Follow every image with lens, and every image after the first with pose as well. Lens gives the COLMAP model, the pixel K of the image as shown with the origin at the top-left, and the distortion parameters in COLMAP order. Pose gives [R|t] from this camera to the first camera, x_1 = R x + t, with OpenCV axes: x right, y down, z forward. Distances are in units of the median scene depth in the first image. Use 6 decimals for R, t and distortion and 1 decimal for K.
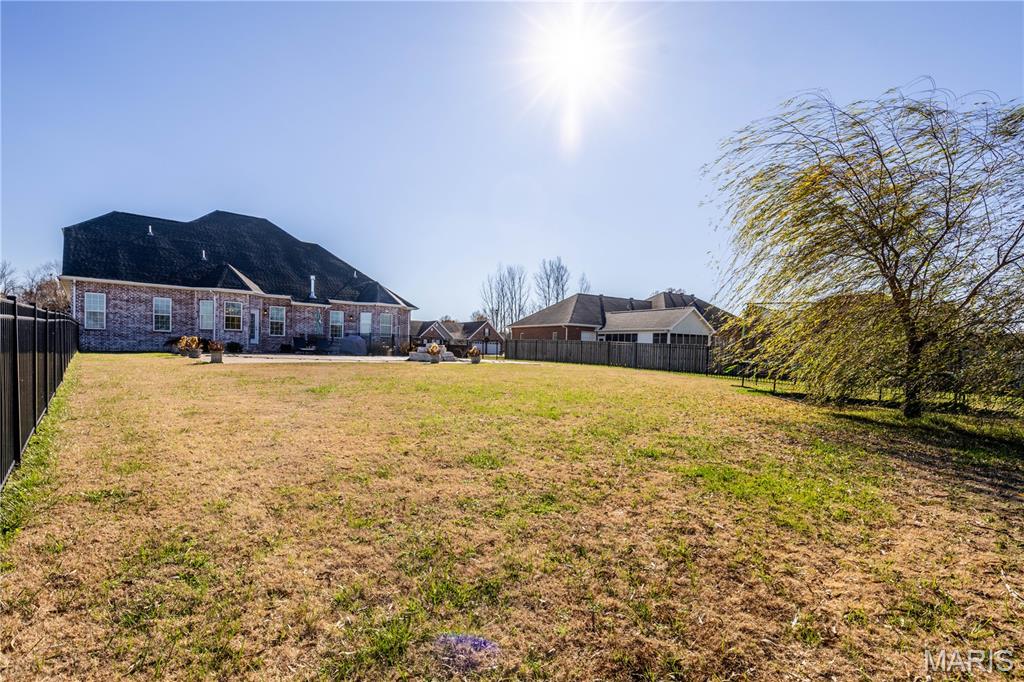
lens RADIAL K [[478.4, 0, 507.9], [0, 478.4, 347.7], [0, 0, 1]] dist [0.000859, 0.000610]
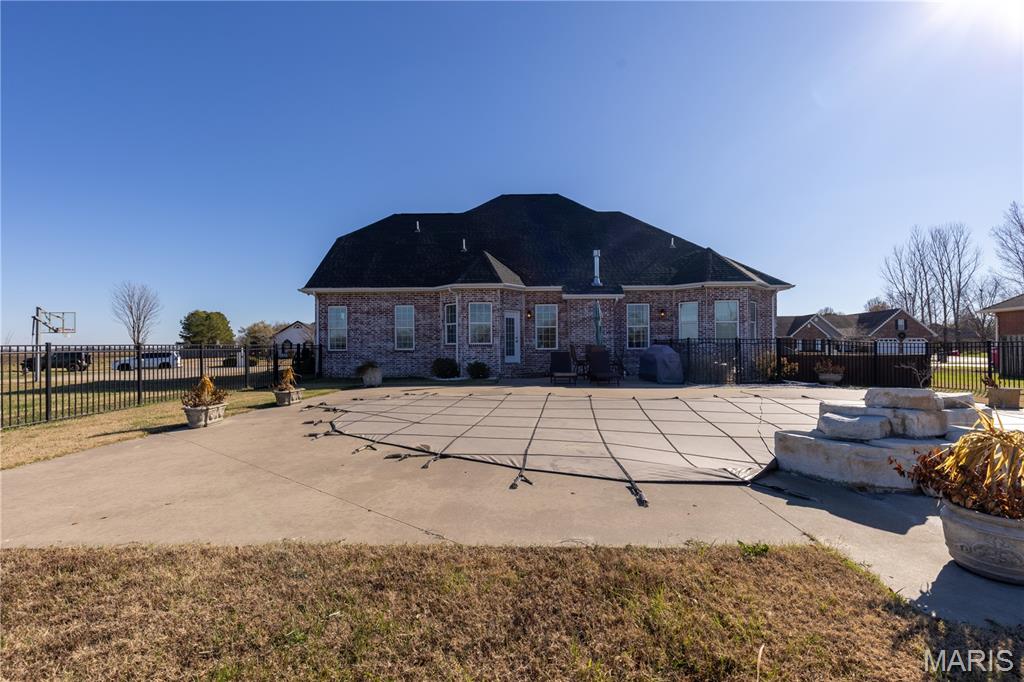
lens RADIAL K [[478.4, 0, 507.9], [0, 478.4, 347.7], [0, 0, 1]] dist [0.000859, 0.000610]
pose [[0.754862, -0.033883, -0.655008, -0.088303], [0.029519, 0.999408, -0.017679, -0.015827], [0.655219, -0.005990, 0.755416, 0.433068]]
